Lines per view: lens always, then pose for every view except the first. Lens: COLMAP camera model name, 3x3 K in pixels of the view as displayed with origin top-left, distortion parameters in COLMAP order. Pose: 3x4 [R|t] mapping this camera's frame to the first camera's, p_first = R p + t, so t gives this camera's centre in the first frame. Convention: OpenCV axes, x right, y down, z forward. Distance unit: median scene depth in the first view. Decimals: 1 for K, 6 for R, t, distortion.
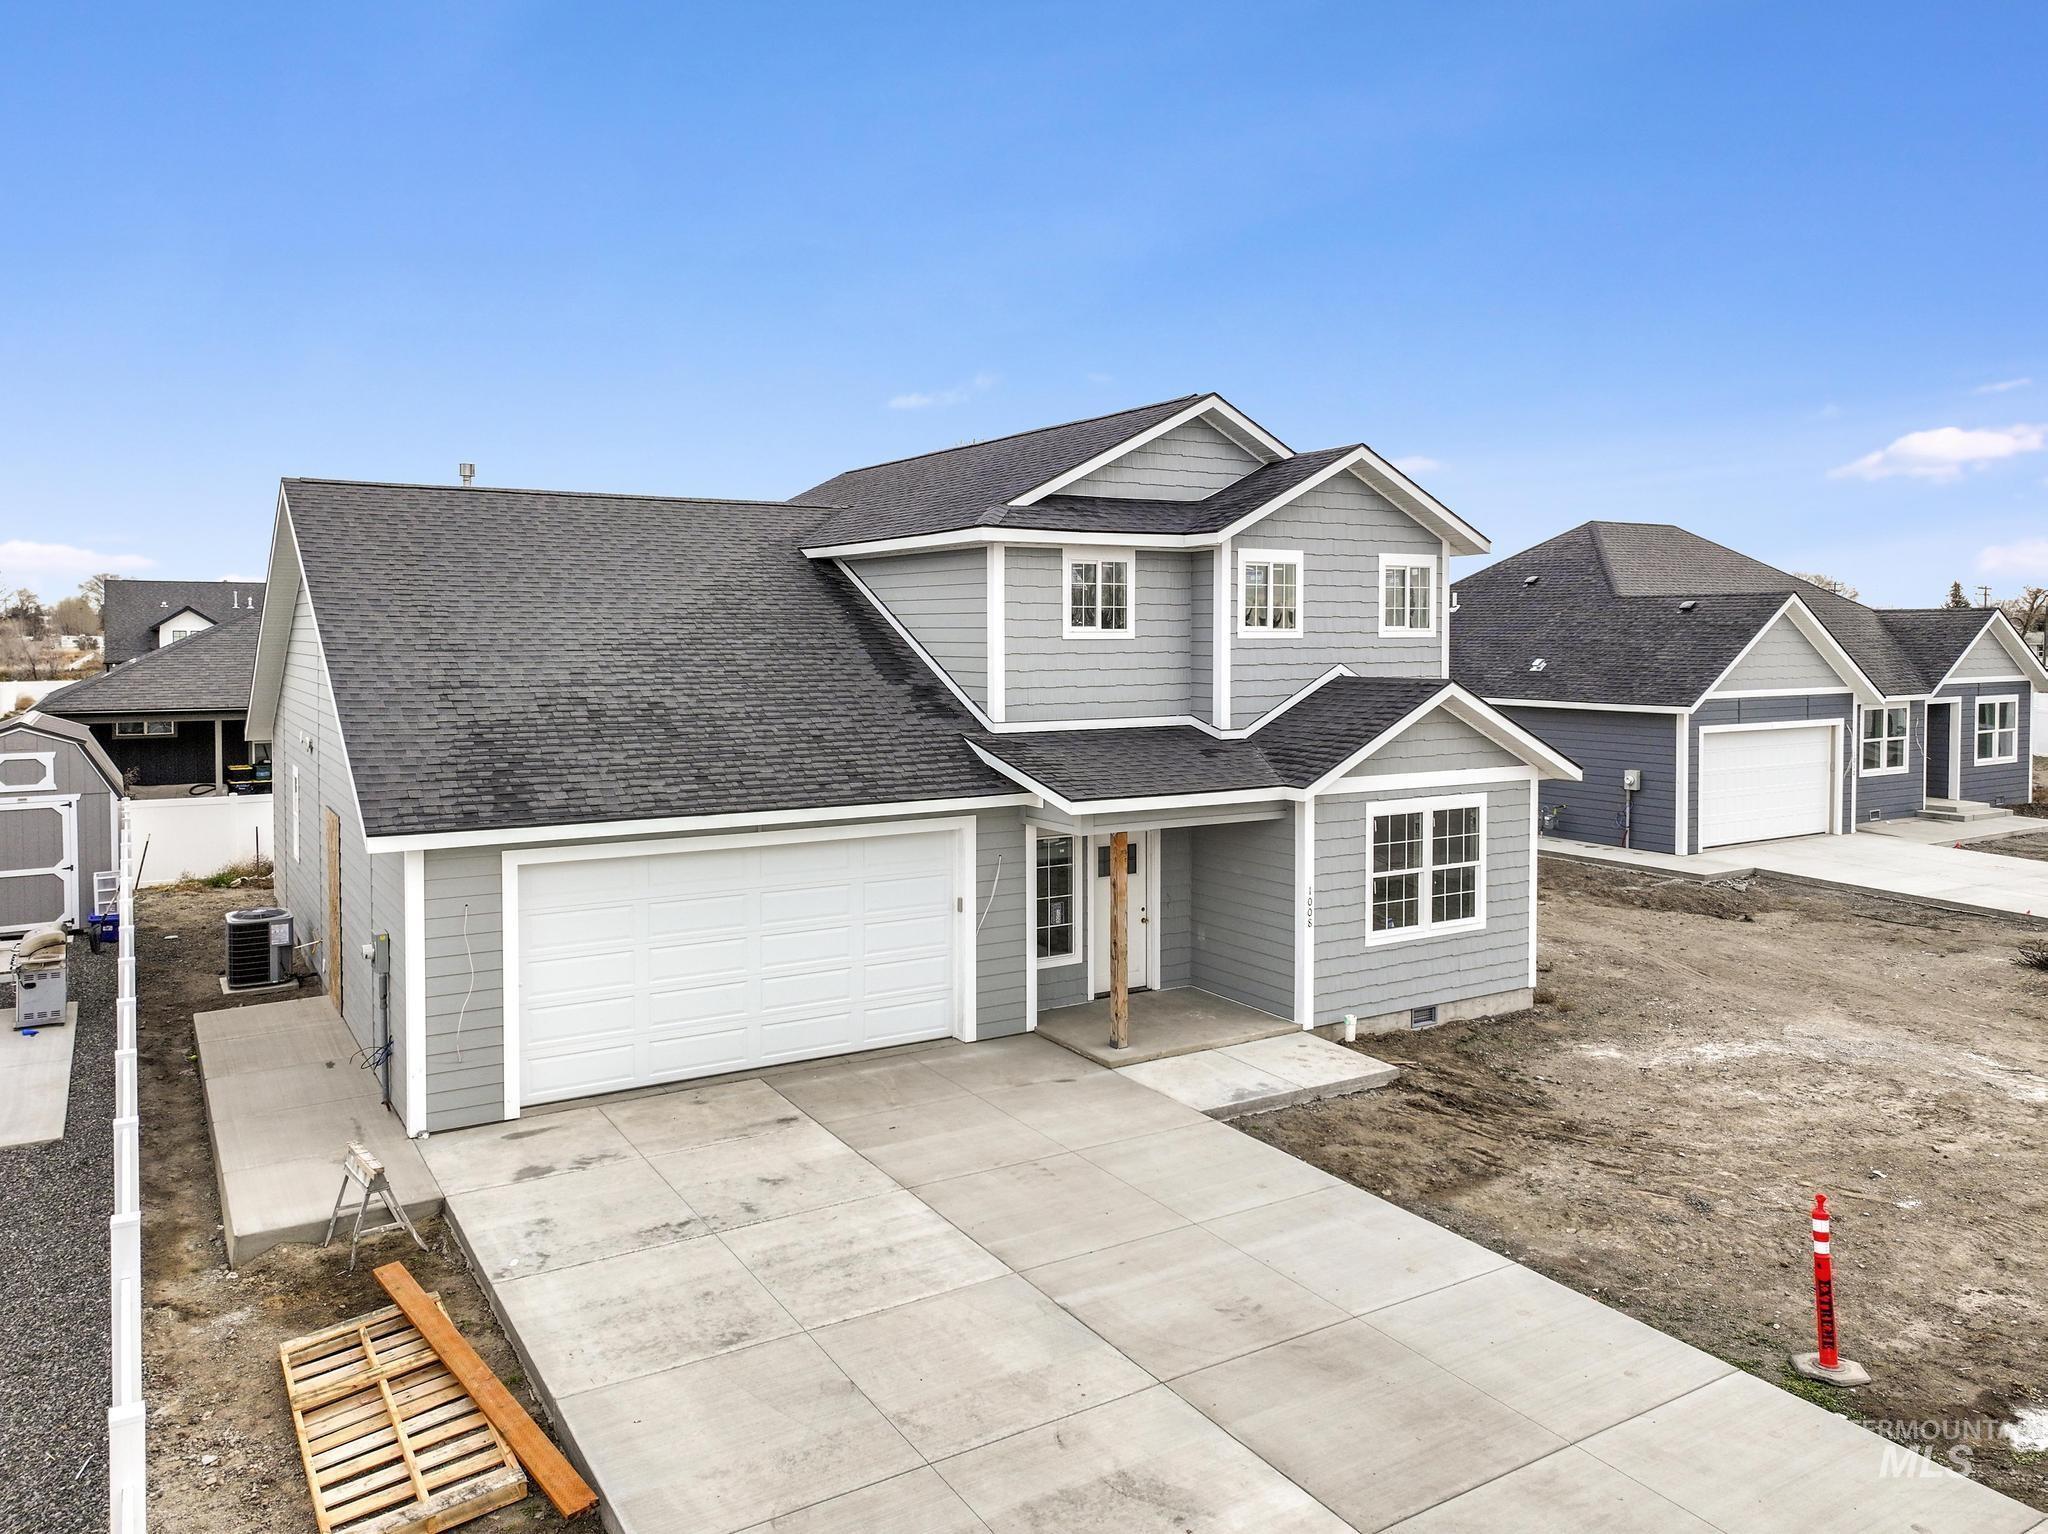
lens RADIAL K [[1477.8, 0, 1026.7], [0, 1477.8, 668.7], [0, 0, 1]] dist [0.012355, 0.003405]
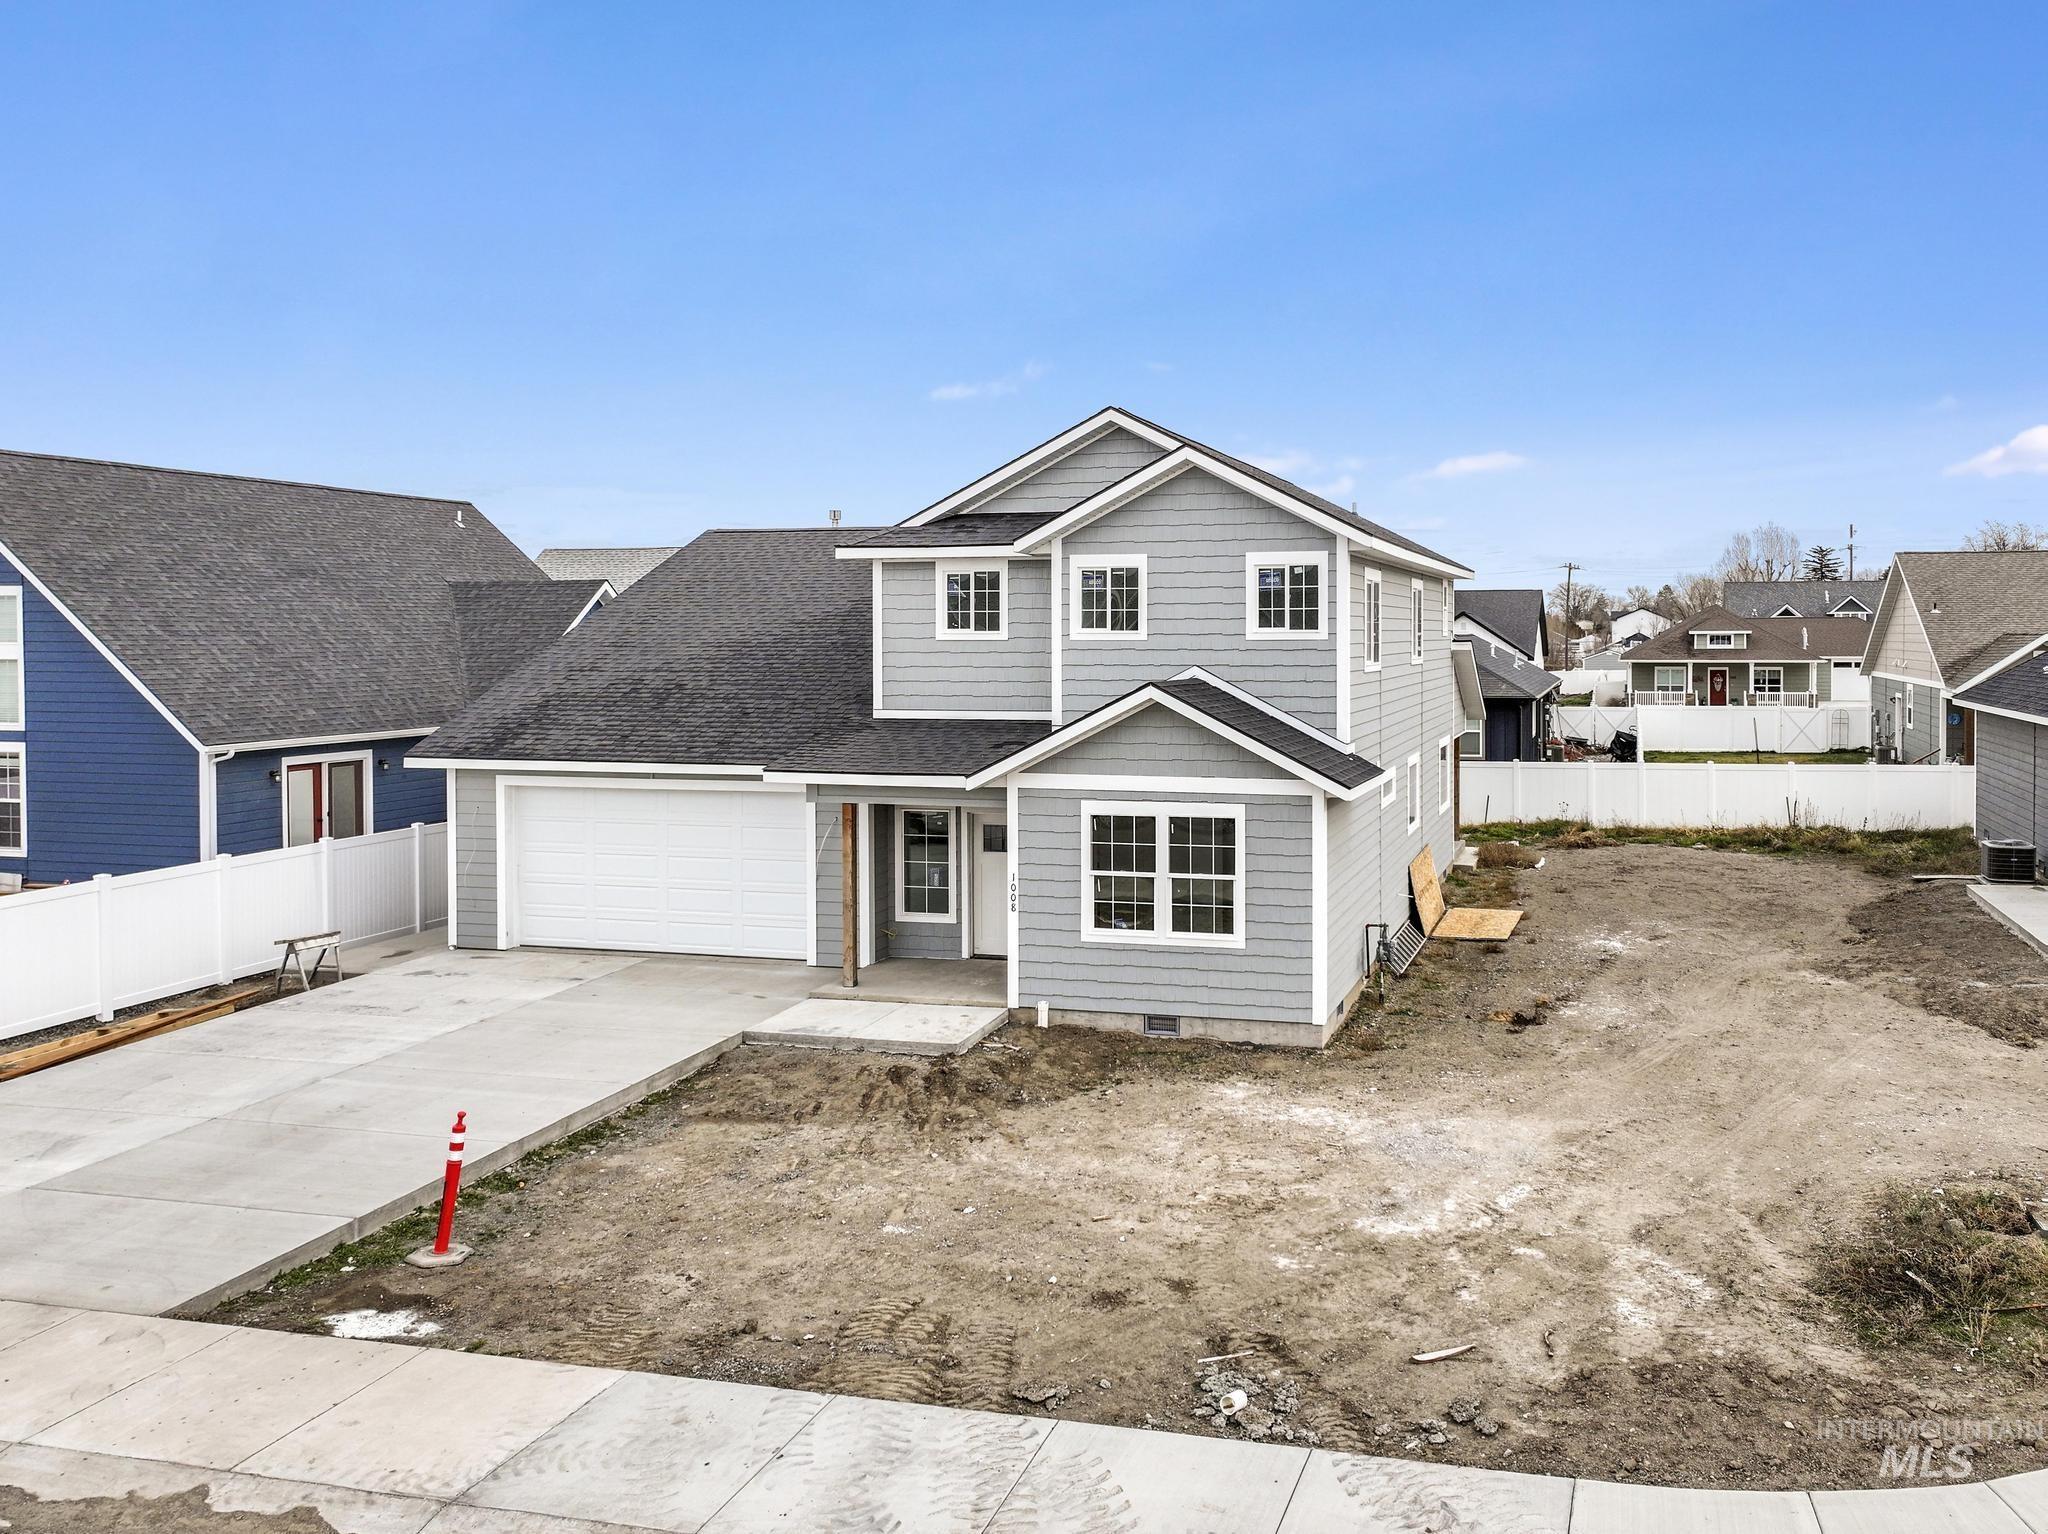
lens RADIAL K [[1524.7, 0, 1278.5], [0, 1524.7, 651.6], [0, 0, 1]] dist [-0.007792, 0.002230]
pose [[0.712967, 0.008512, -0.701146, 1.038375], [-0.016722, 0.999848, -0.004865, -0.009415], [0.700998, 0.015193, 0.713001, 0.332103]]
